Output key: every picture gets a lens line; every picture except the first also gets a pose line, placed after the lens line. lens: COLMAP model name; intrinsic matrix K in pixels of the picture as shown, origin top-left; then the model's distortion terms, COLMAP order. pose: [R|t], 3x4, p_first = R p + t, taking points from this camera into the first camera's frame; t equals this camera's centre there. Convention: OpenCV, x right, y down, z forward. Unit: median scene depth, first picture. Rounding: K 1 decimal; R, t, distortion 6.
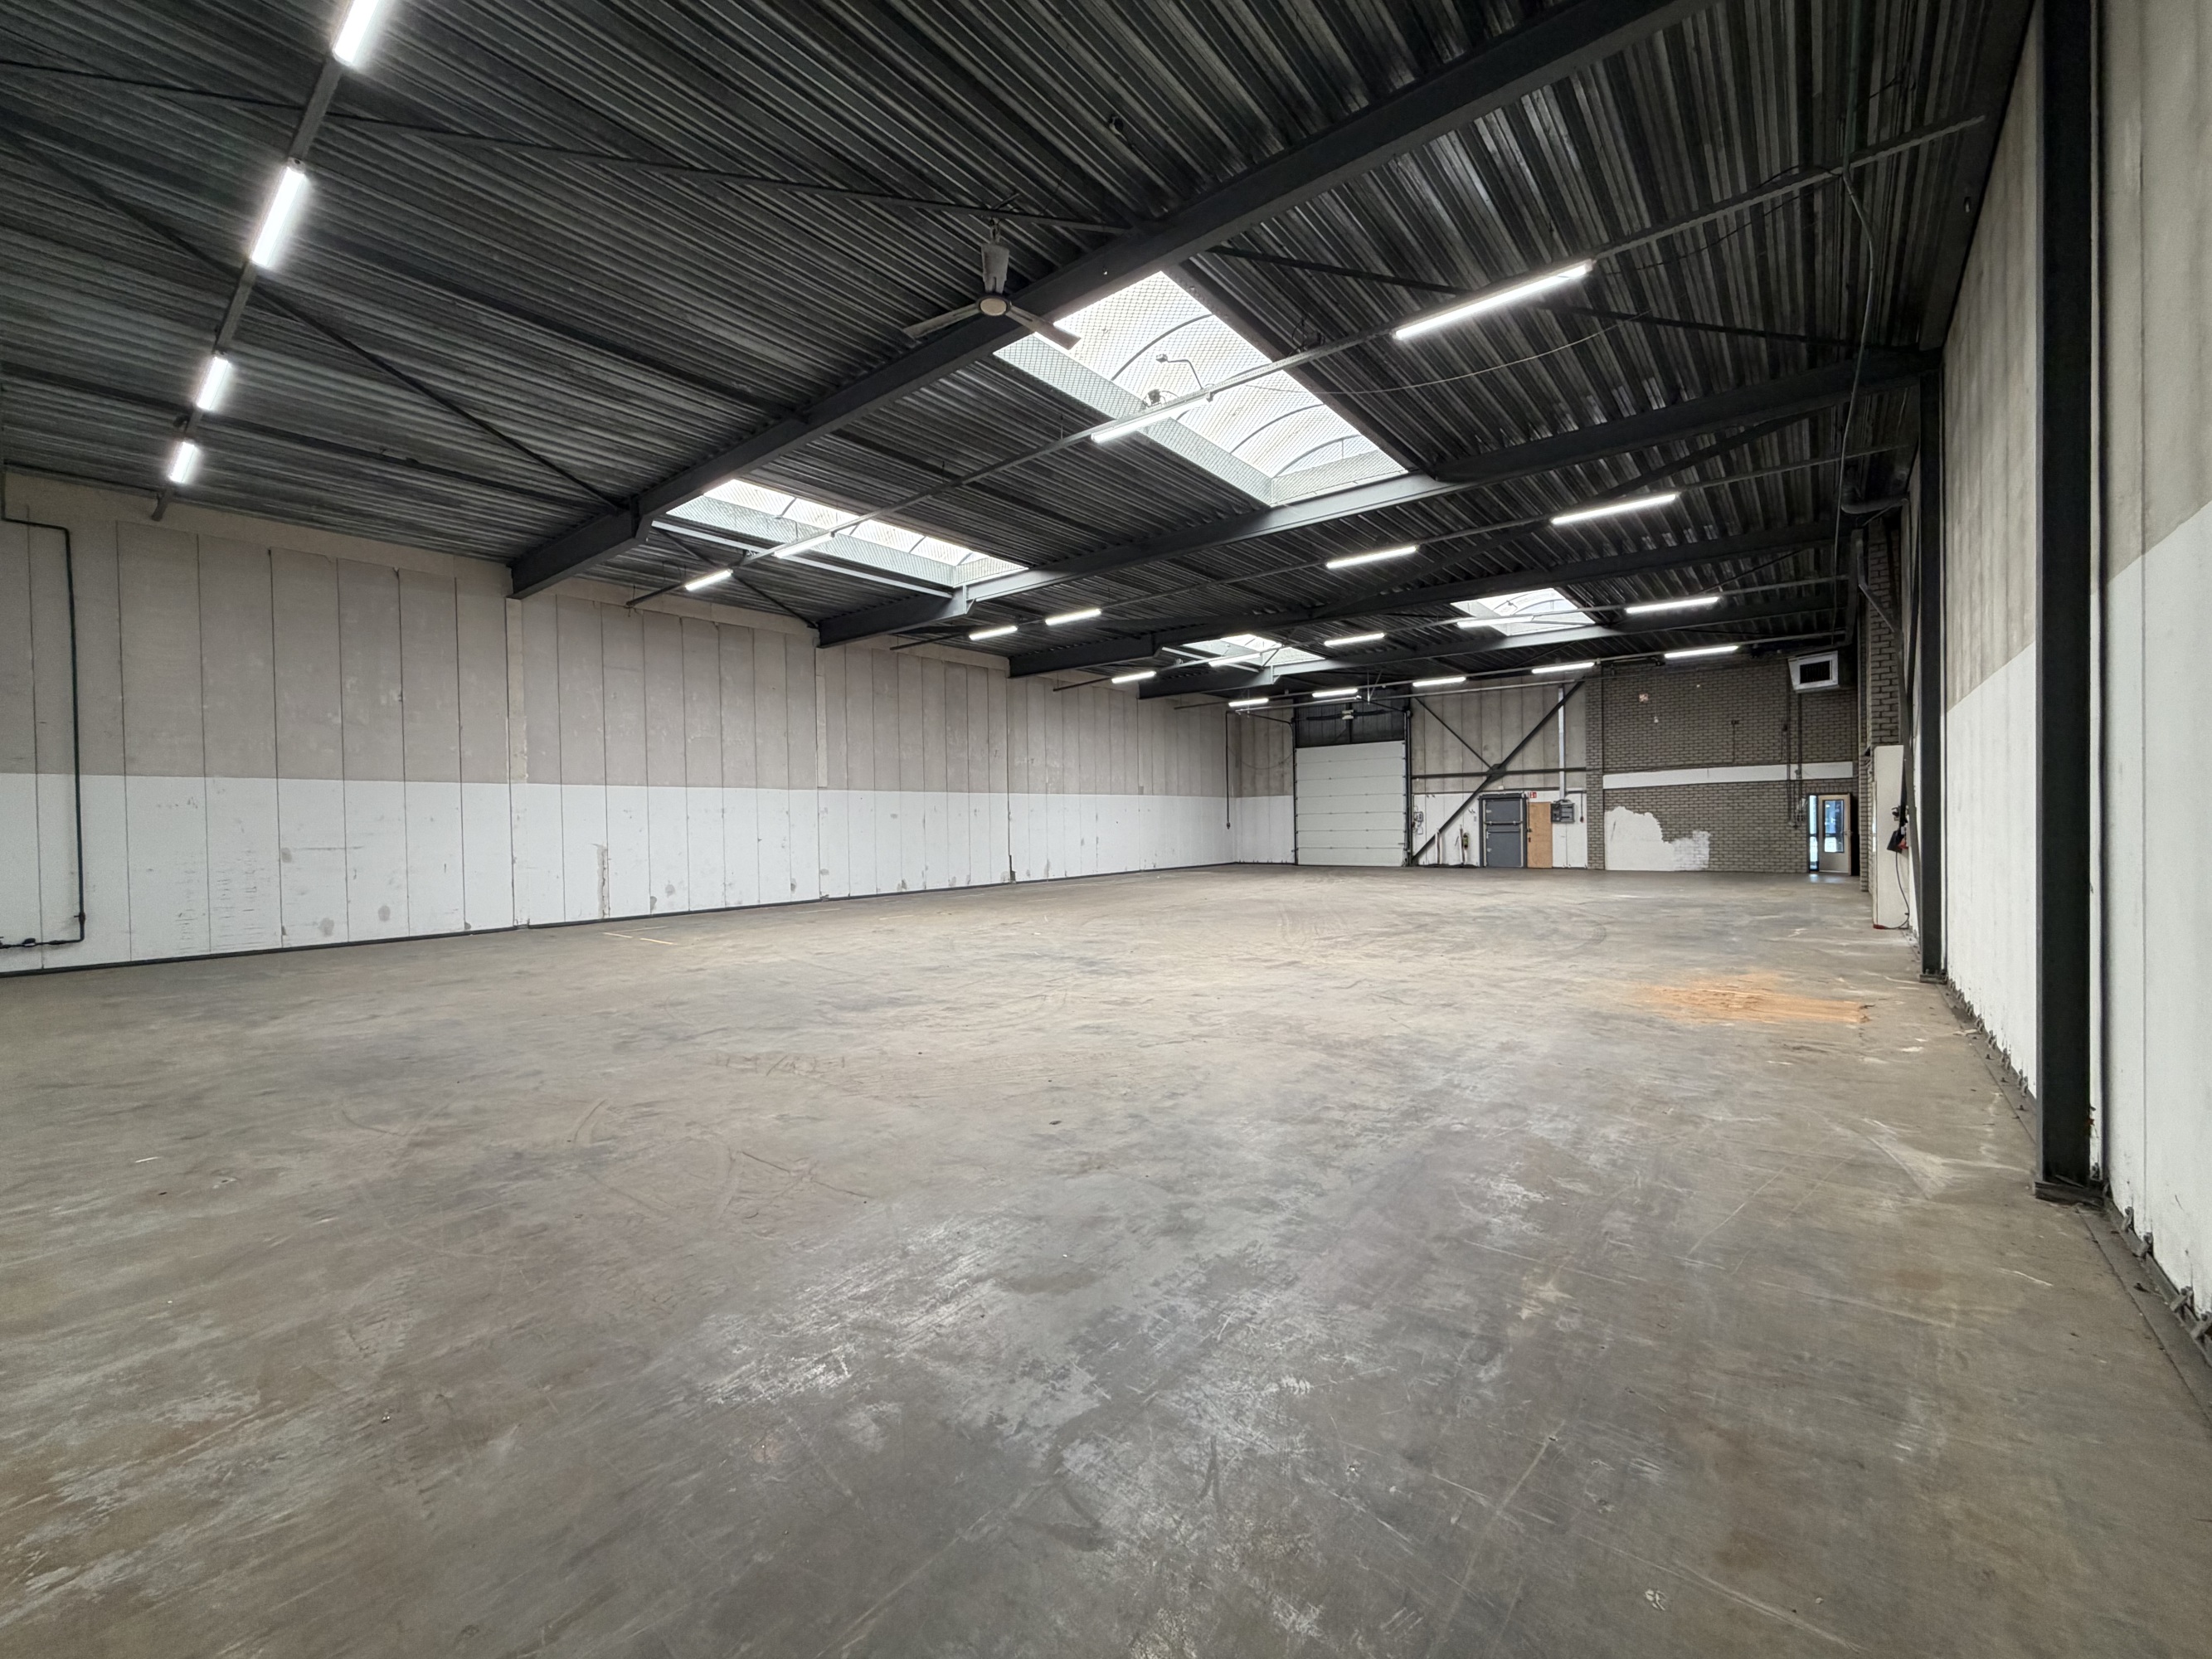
lens RADIAL K [[874.3, 0, 1093.5], [0, 874.3, 830.3], [0, 0, 1]] dist [-0.001040, -0.000026]
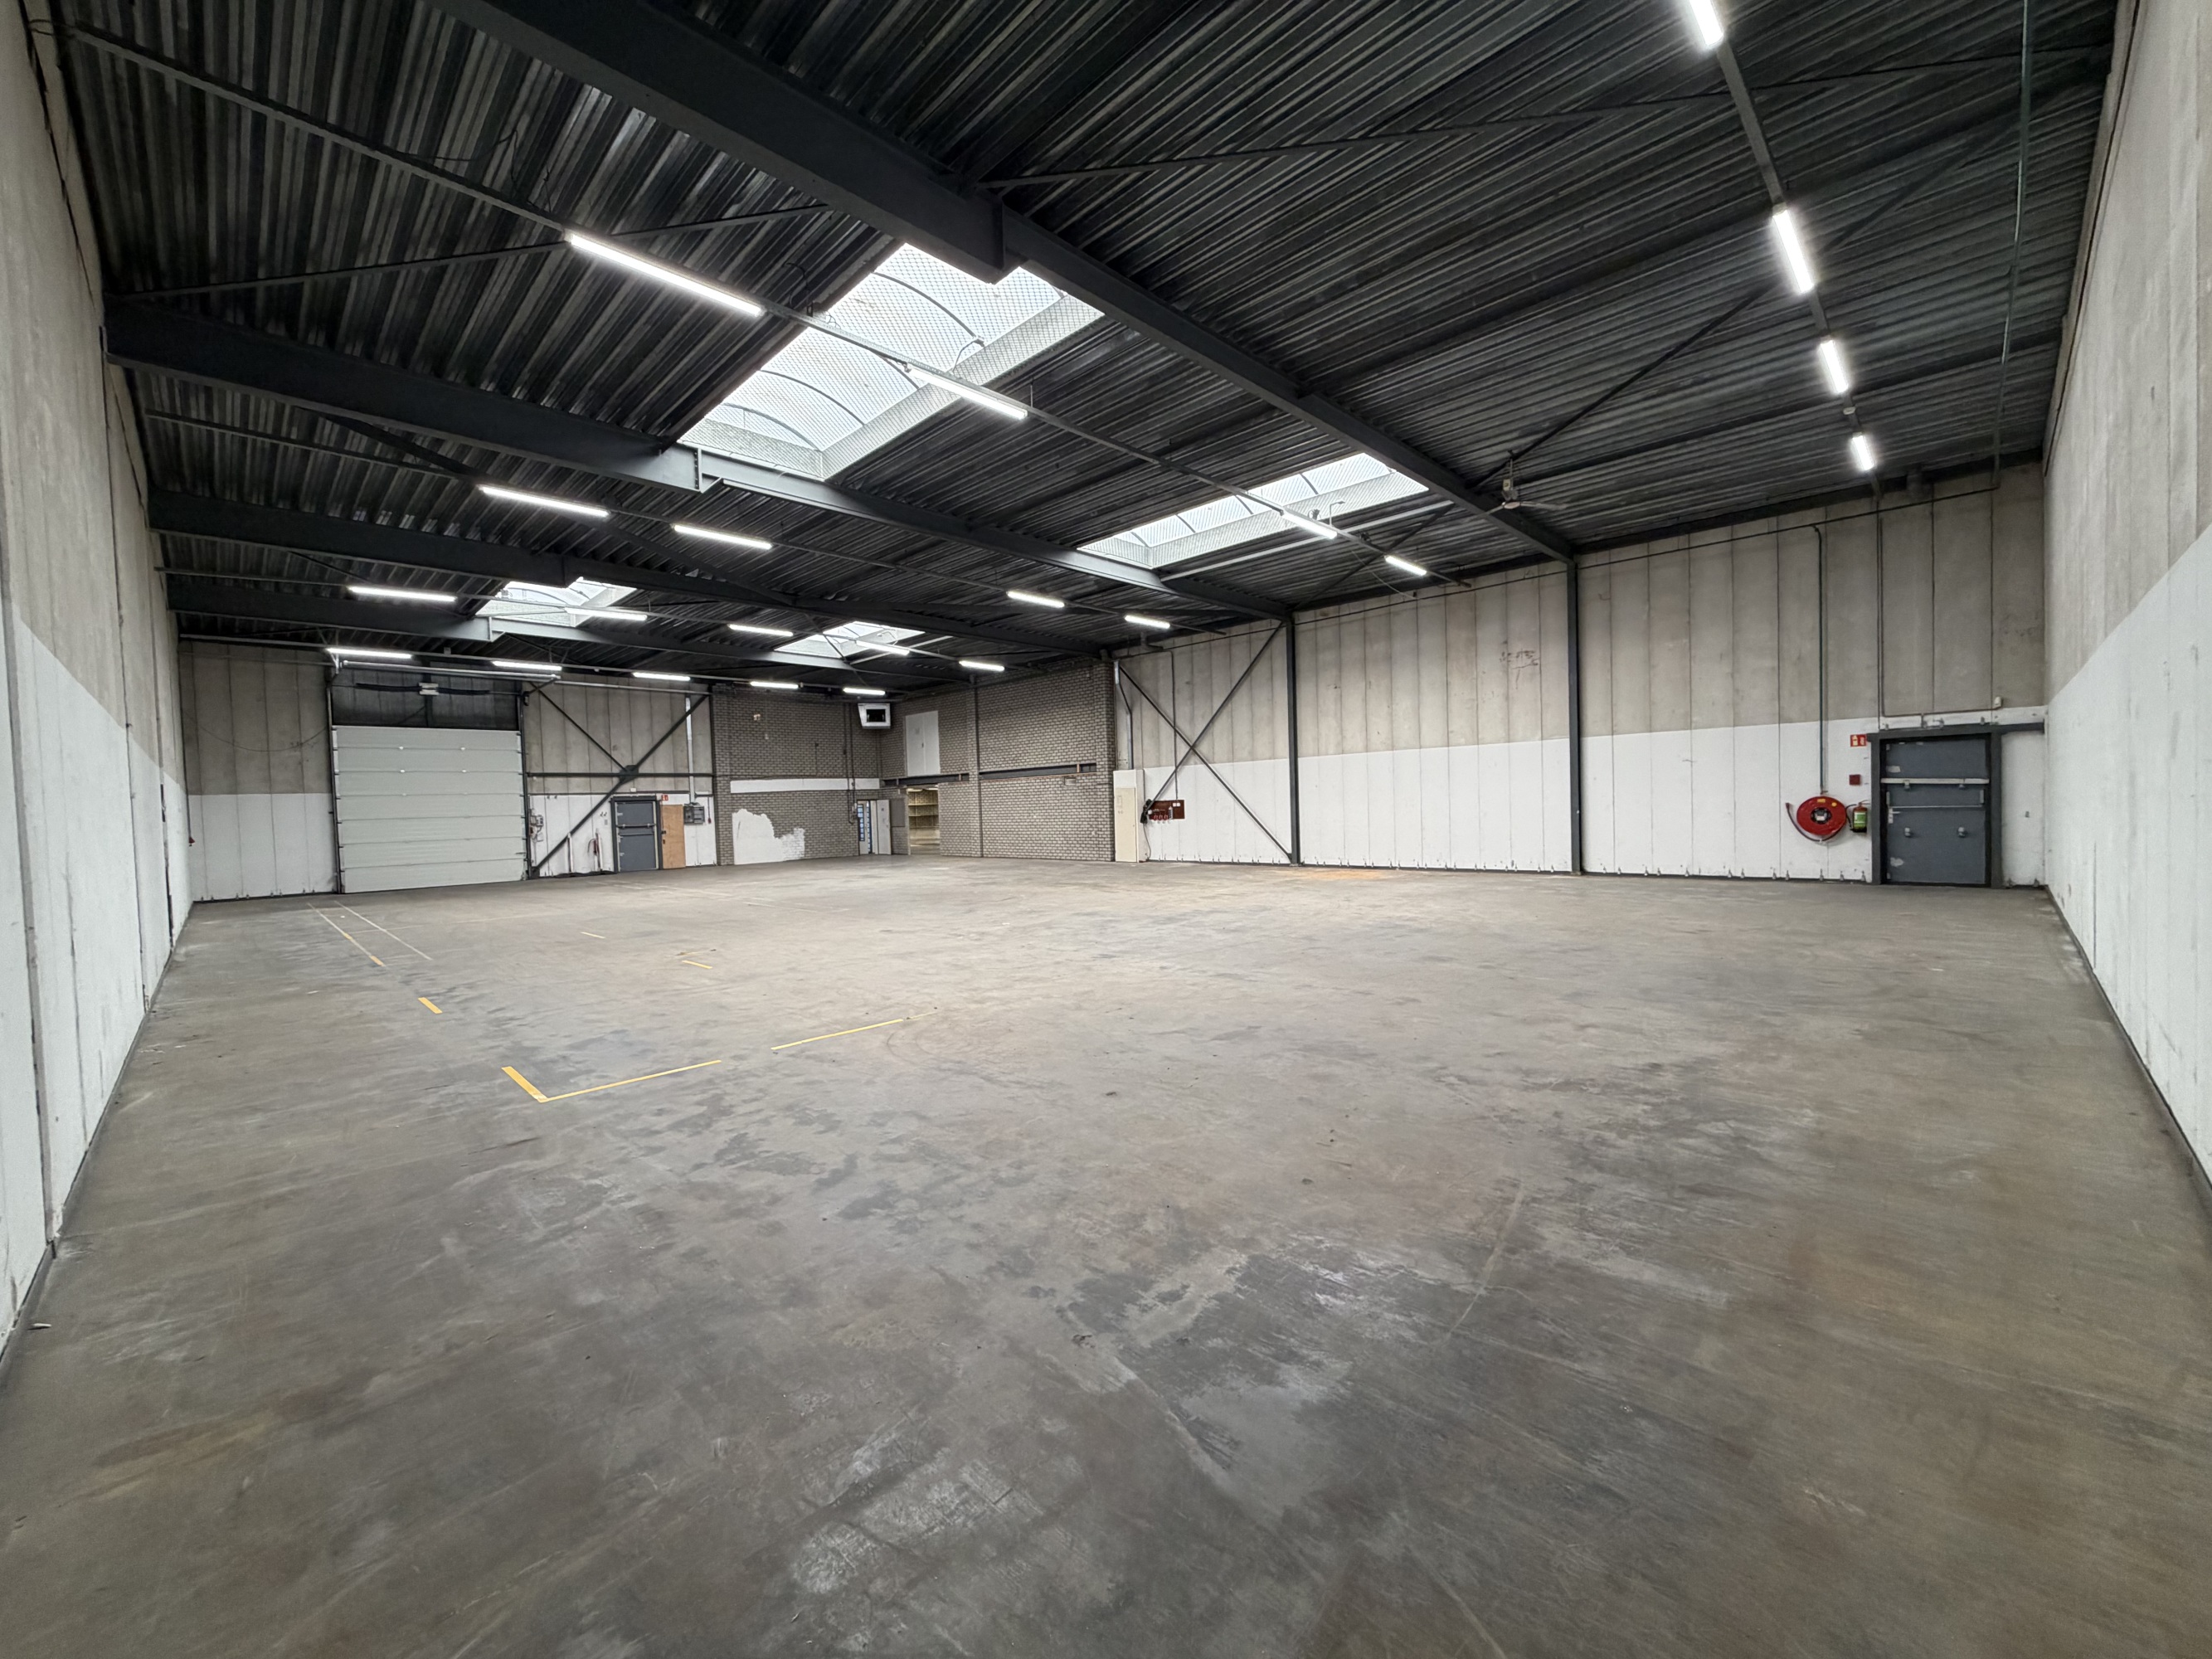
lens RADIAL K [[894.1, 0, 1093.9], [0, 894.1, 839.8], [0, 0, 1]] dist [0.001497, 0.000092]
pose [[0.097400, -0.023517, 0.994967, -0.521935], [0.041177, 0.998960, 0.019580, 0.009388], [-0.994393, 0.039062, 0.098267, 0.424344]]
